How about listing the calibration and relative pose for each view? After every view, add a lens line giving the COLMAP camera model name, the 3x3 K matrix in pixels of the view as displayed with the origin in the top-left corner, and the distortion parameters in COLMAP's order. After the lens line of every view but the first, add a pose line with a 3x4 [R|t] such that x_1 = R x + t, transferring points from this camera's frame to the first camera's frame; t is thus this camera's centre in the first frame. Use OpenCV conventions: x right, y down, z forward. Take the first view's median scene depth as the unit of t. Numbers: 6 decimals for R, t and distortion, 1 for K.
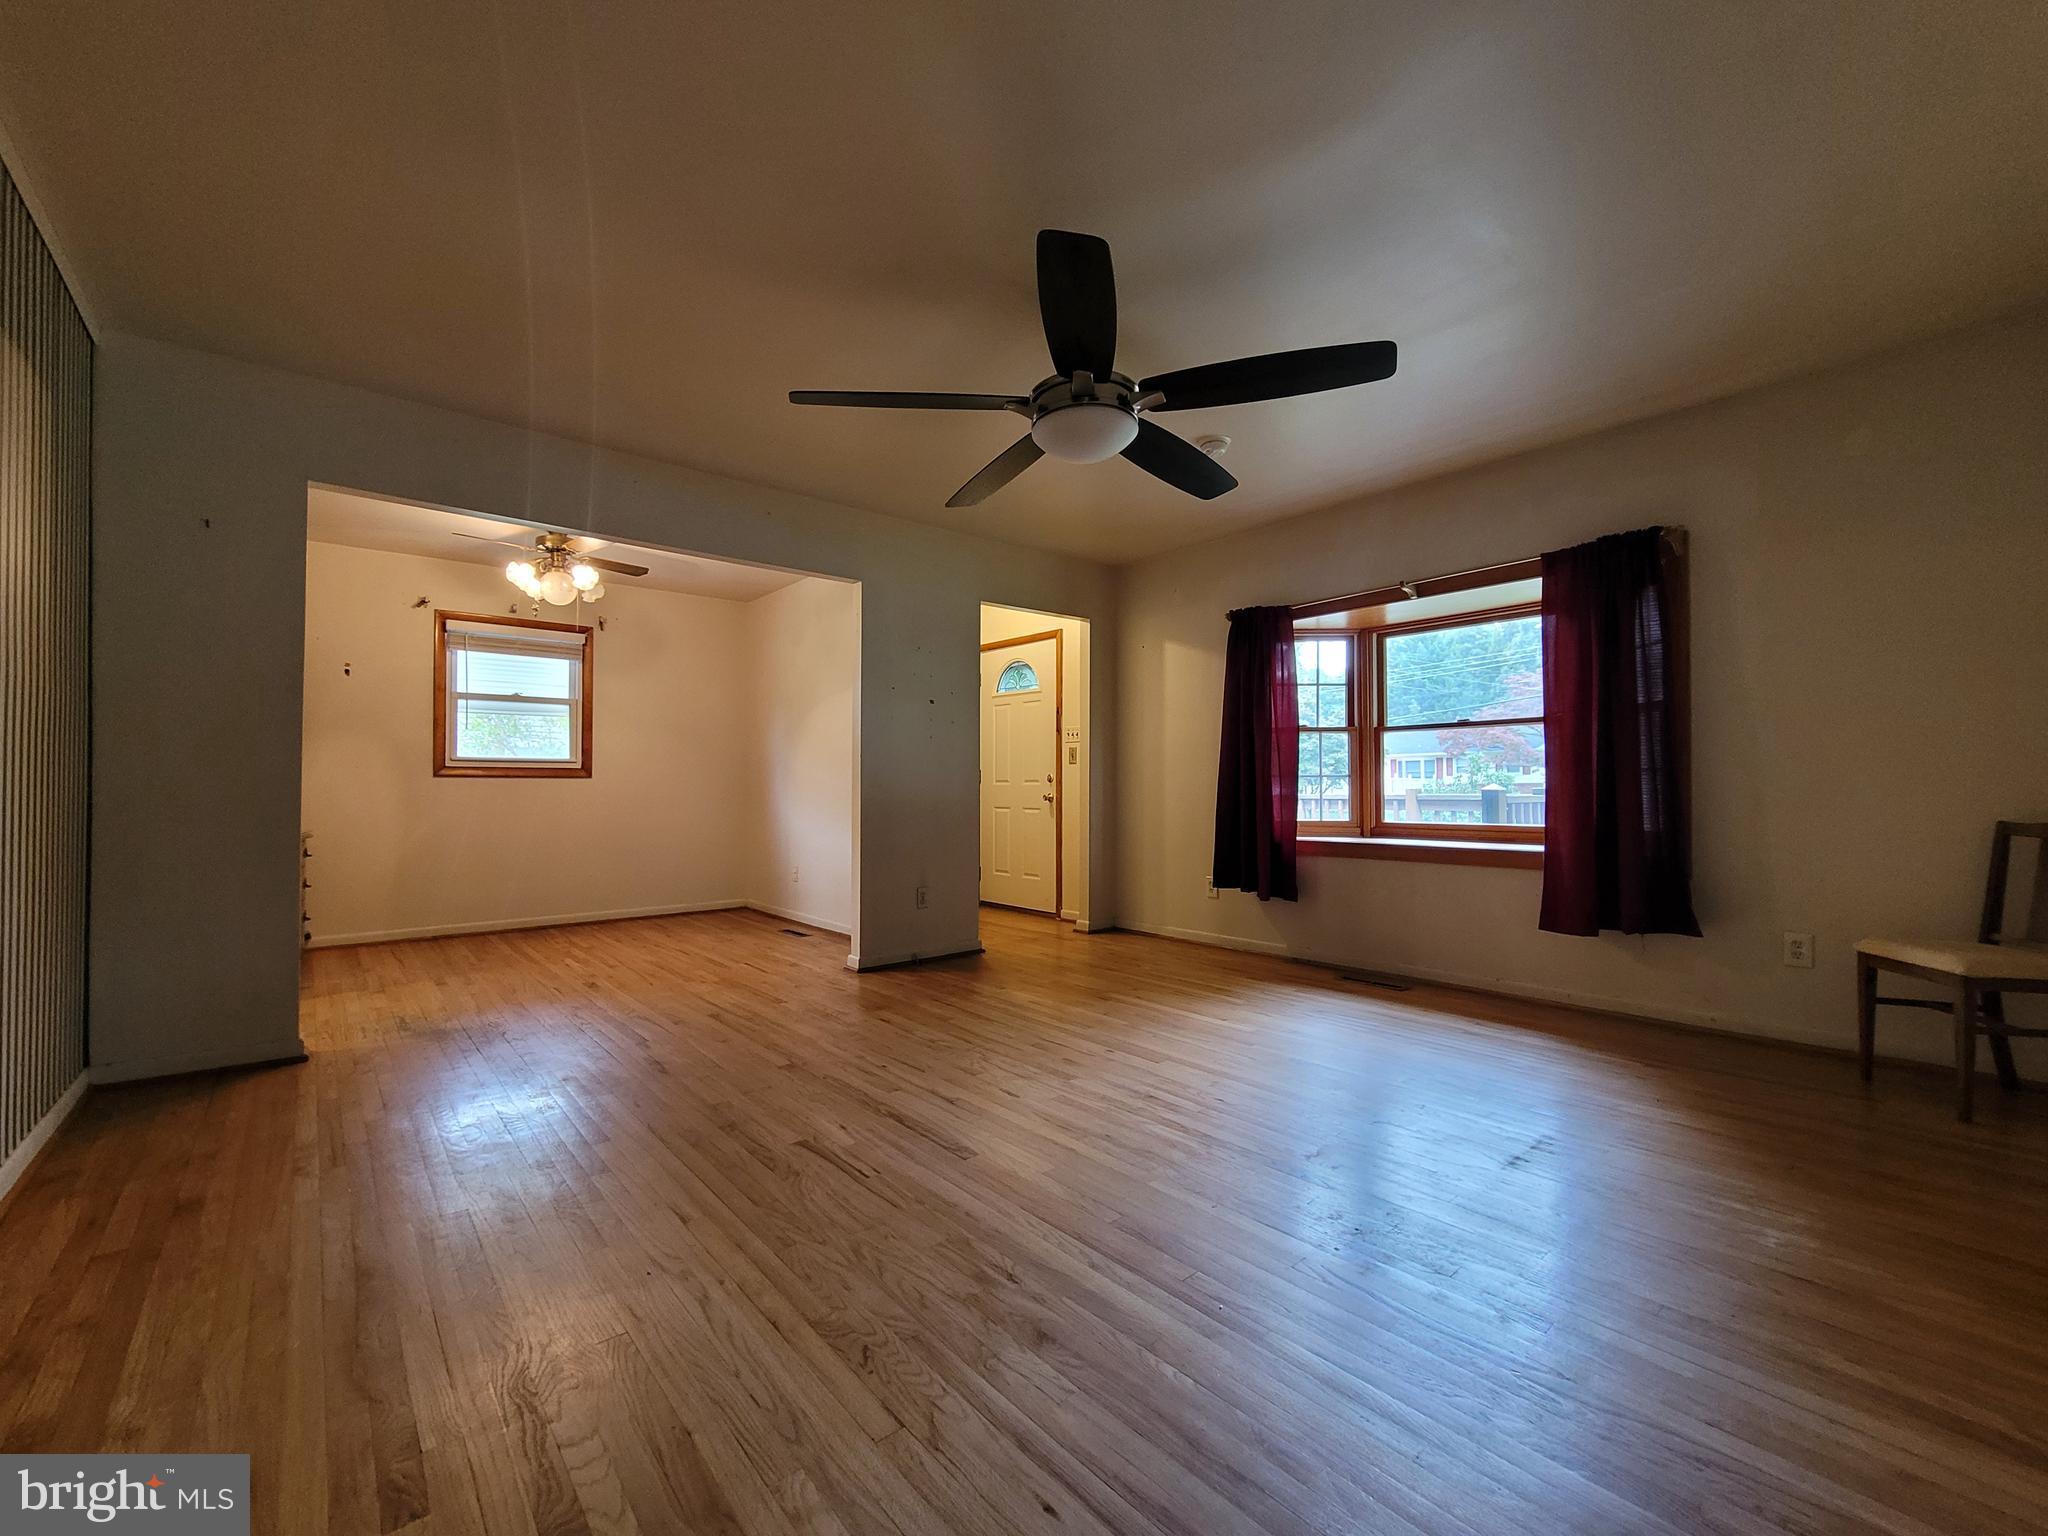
lens RADIAL K [[831.2, 0, 1023.2], [0, 831.2, 776.3], [0, 0, 1]] dist [-0.025119, -0.000223]
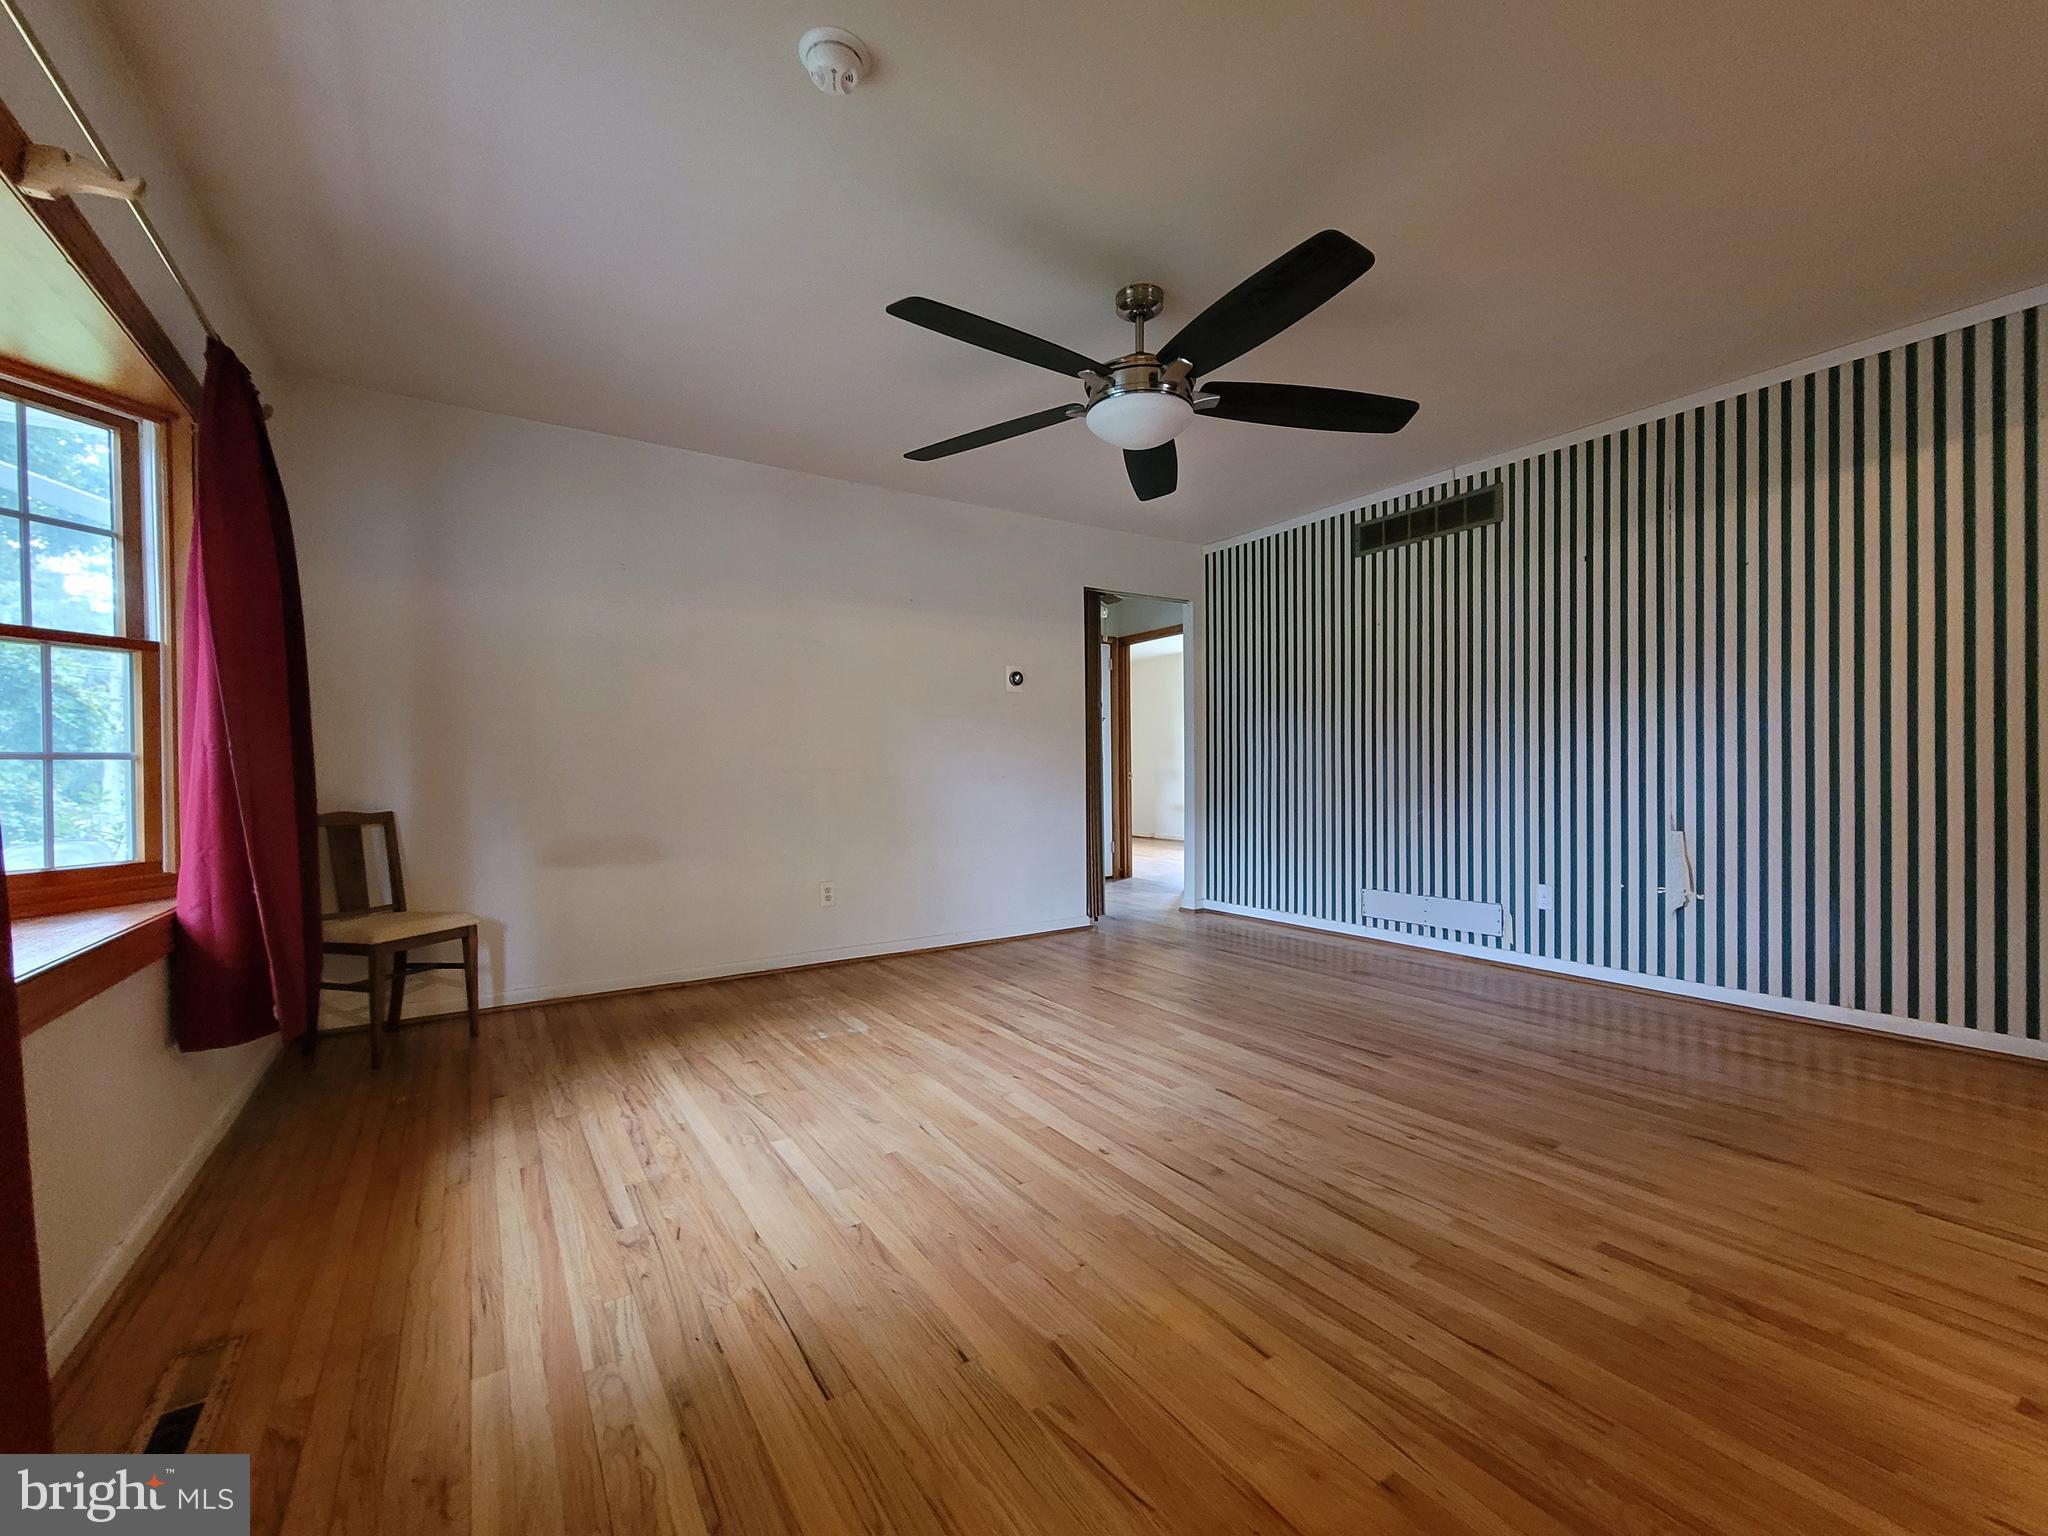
lens RADIAL K [[831.2, 0, 1025.8], [0, 831.2, 773.8], [0, 0, 1]] dist [-0.025119, -0.000223]
pose [[-0.992366, 0.012793, 0.122659, 0.083575], [0.011576, 0.999876, -0.010633, 0.021737], [-0.122780, -0.009132, -0.992392, 1.764461]]
